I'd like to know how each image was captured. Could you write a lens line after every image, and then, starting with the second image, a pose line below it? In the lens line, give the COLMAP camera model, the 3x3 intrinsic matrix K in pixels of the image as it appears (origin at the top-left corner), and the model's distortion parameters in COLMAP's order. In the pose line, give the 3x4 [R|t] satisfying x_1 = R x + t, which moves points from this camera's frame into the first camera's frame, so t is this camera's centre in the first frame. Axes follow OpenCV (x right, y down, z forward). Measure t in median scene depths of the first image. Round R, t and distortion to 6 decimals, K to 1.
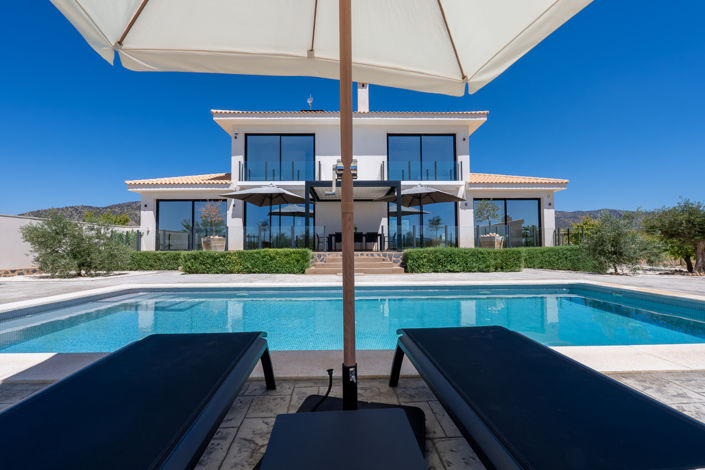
lens RADIAL K [[311.3, 0, 352.5], [0, 311.3, 235.0], [0, 0, 1]] dist [-0.009025, 0.000385]
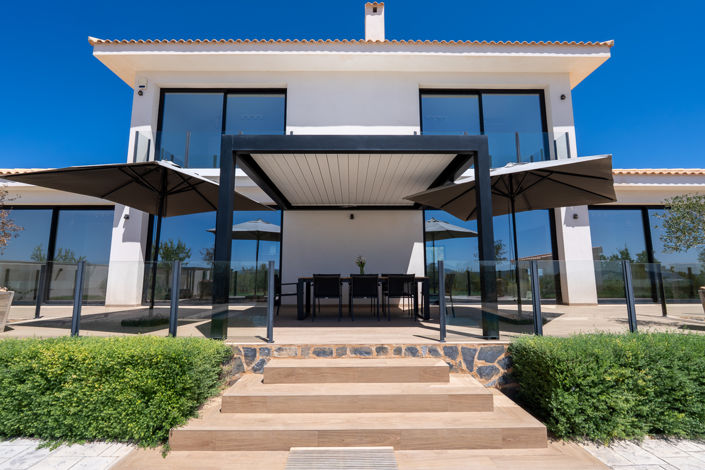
lens RADIAL K [[311.3, 0, 352.5], [0, 311.3, 235.0], [0, 0, 1]] dist [-0.009025, 0.000385]
pose [[0.999873, 0.002618, -0.015725, 0.003710], [-0.004019, 0.995956, -0.089748, -0.020309], [0.015426, 0.089799, 0.995840, 0.492393]]
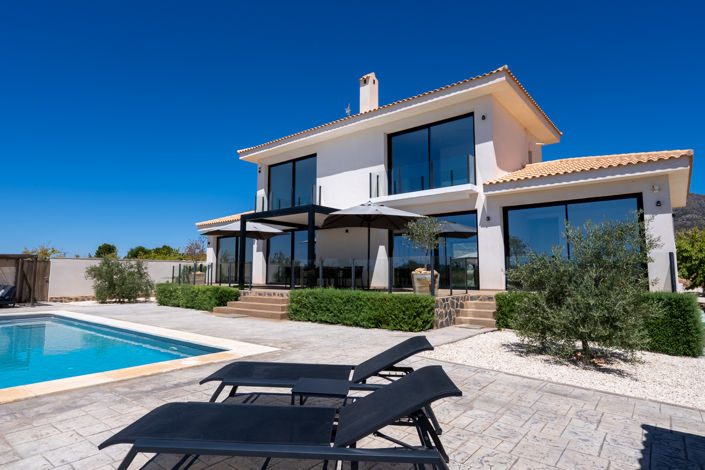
lens RADIAL K [[401.7, 0, 352.5], [0, 401.7, 235.0], [0, 0, 1]] dist [-0.004499, 0.001033]
pose [[0.764128, -0.056795, -0.642560, 0.686336], [0.019857, 0.997715, -0.064572, -0.018365], [0.644759, 0.036582, 0.763510, 0.206444]]
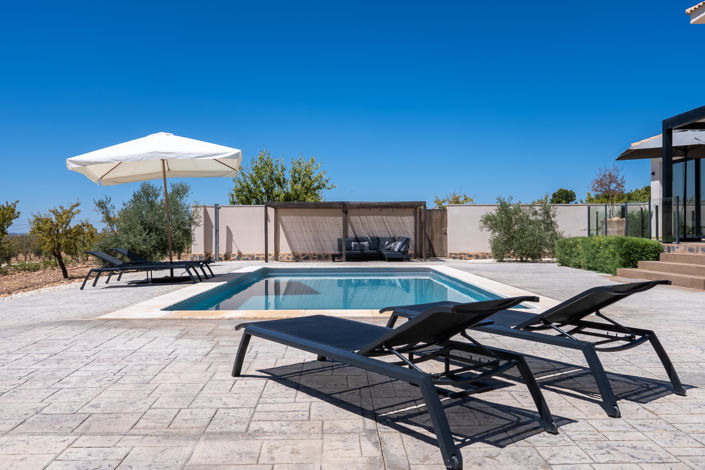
lens RADIAL K [[640.2, 0, 352.5], [0, 640.2, 235.0], [0, 0, 1]] dist [-0.000545, 0.001635]
pose [[-0.005988, 0.007474, -0.999954, 0.795703], [0.041664, 0.999106, 0.007218, 0.005848], [0.999114, -0.041619, -0.006294, 0.313713]]
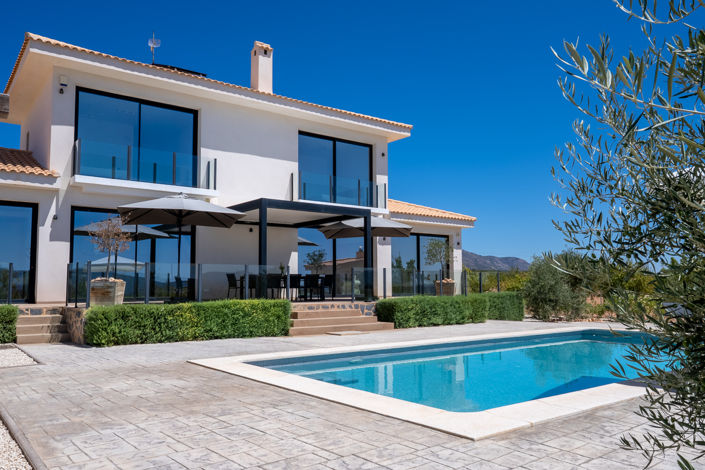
lens RADIAL K [[553.7, 0, 338.1], [0, 553.7, 245.7], [0, 0, 1]] dist [0.006369, 0.004730]
pose [[0.812806, 0.046914, 0.580642, -0.536593], [-0.025434, 0.998659, -0.045085, -0.015941], [-0.581979, 0.021878, 0.812909, -0.054746]]
